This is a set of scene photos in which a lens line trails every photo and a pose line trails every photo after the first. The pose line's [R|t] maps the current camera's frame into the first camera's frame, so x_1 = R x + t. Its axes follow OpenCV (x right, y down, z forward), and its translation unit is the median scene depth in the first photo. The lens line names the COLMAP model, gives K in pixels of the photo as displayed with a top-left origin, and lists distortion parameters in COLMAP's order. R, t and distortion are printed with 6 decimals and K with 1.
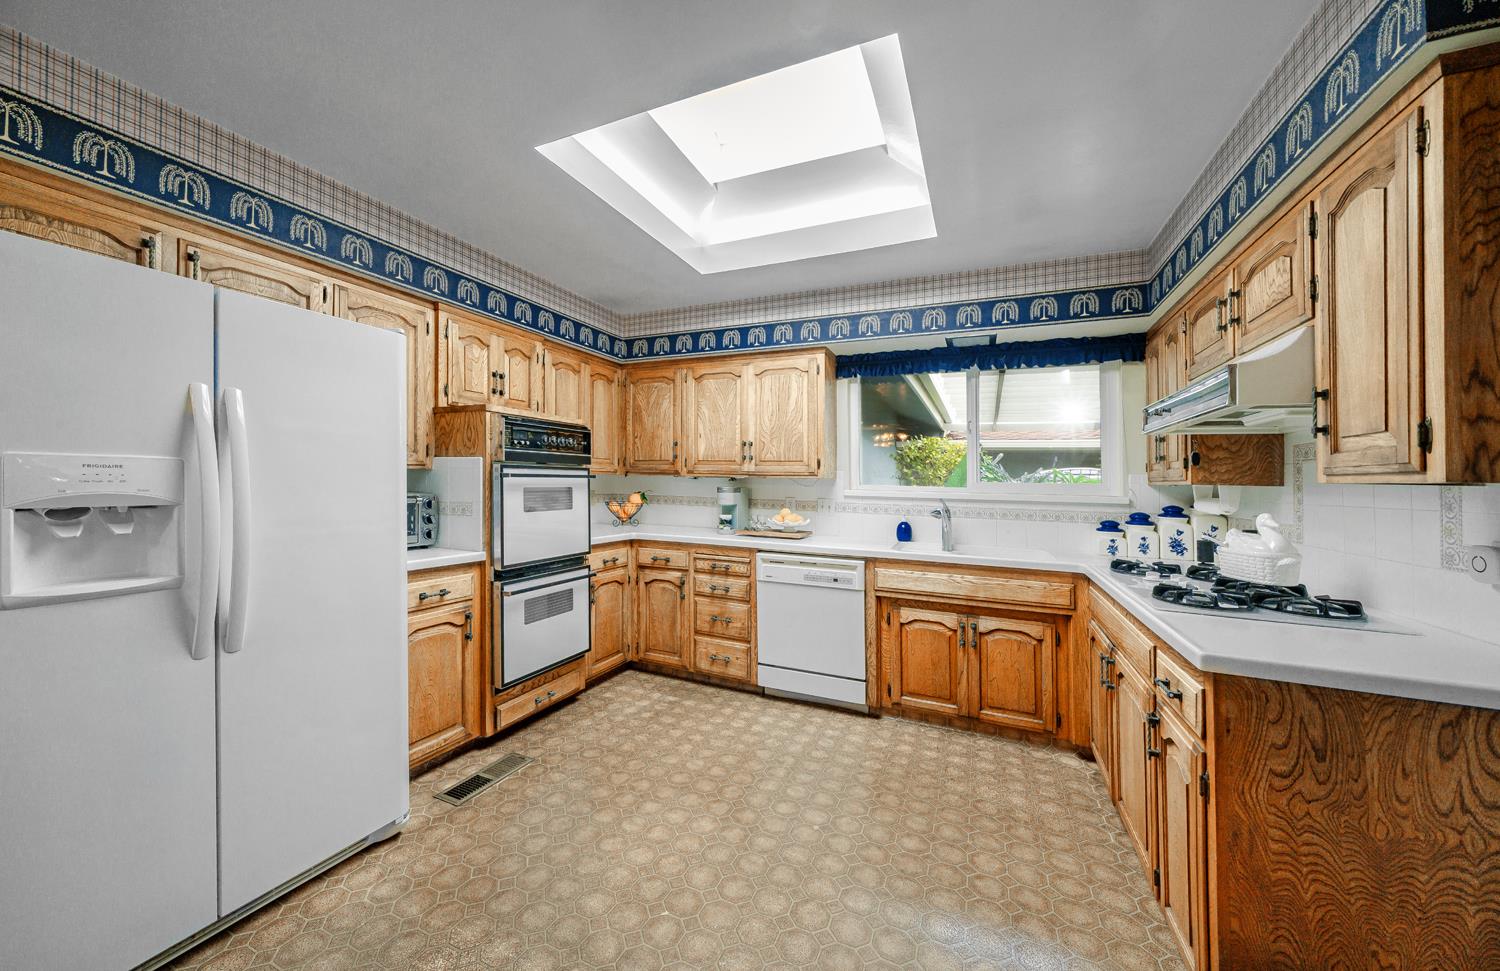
lens RADIAL K [[520.8, 0, 750.6], [0, 520.8, 480.3], [0, 0, 1]] dist [0.000416, 0.000215]
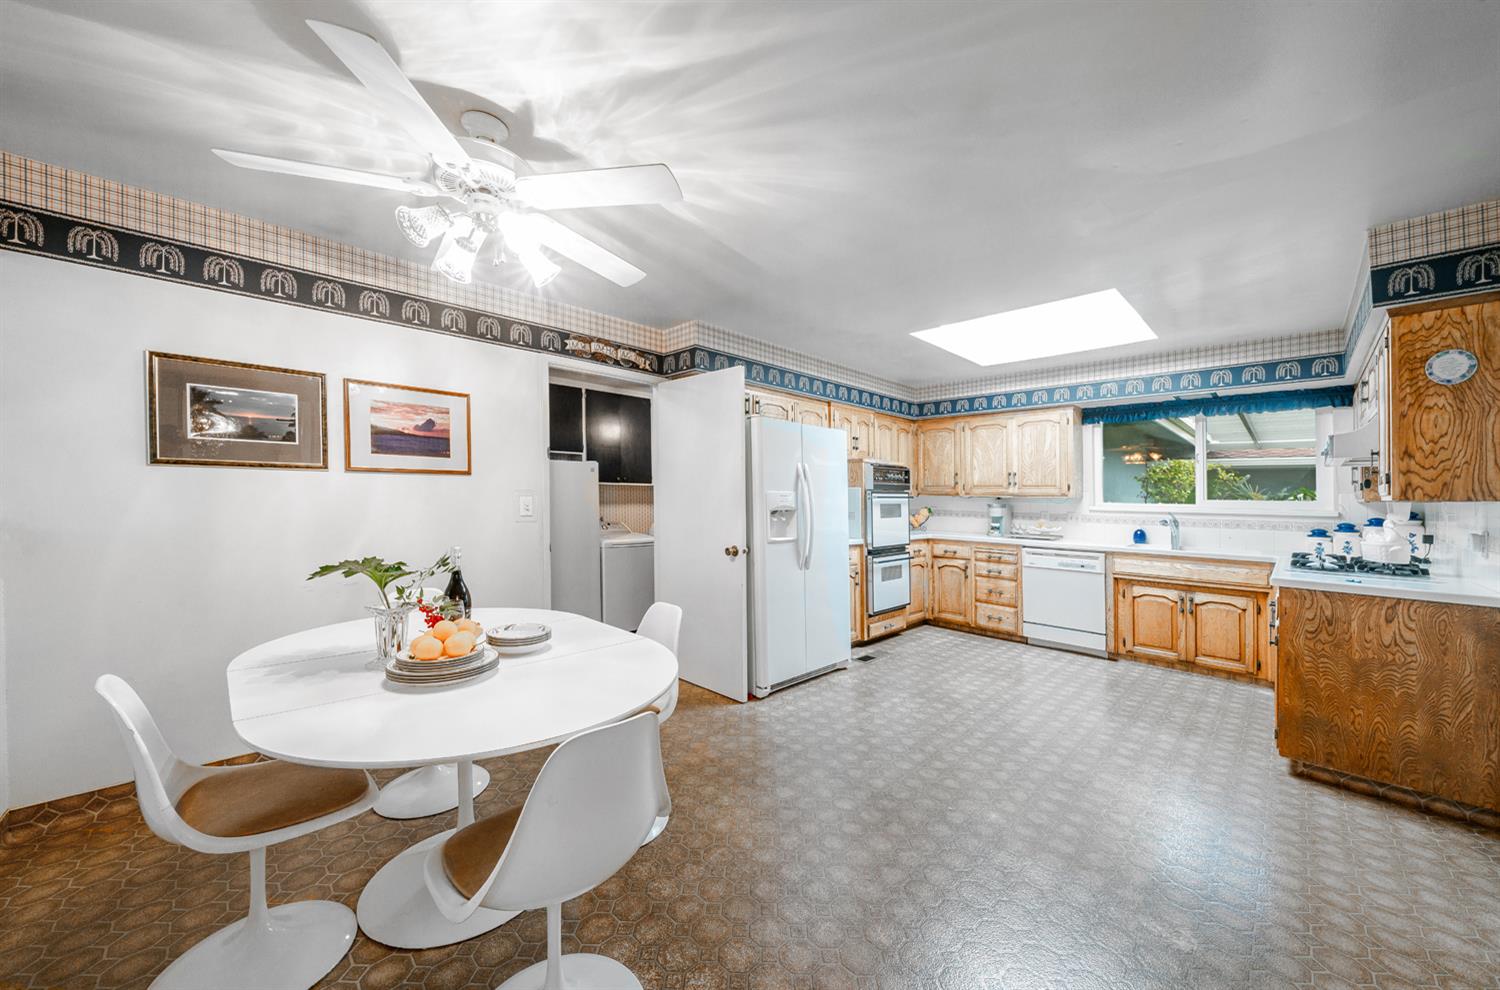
lens RADIAL K [[569.2, 0, 744.4], [0, 569.2, 499.1], [0, 0, 1]] dist [-0.008685, -0.001040]
pose [[0.930397, -0.003803, -0.366535, -0.148511], [0.004418, 0.999990, 0.000839, -0.006240], [0.366528, -0.002400, 0.930404, -0.909280]]
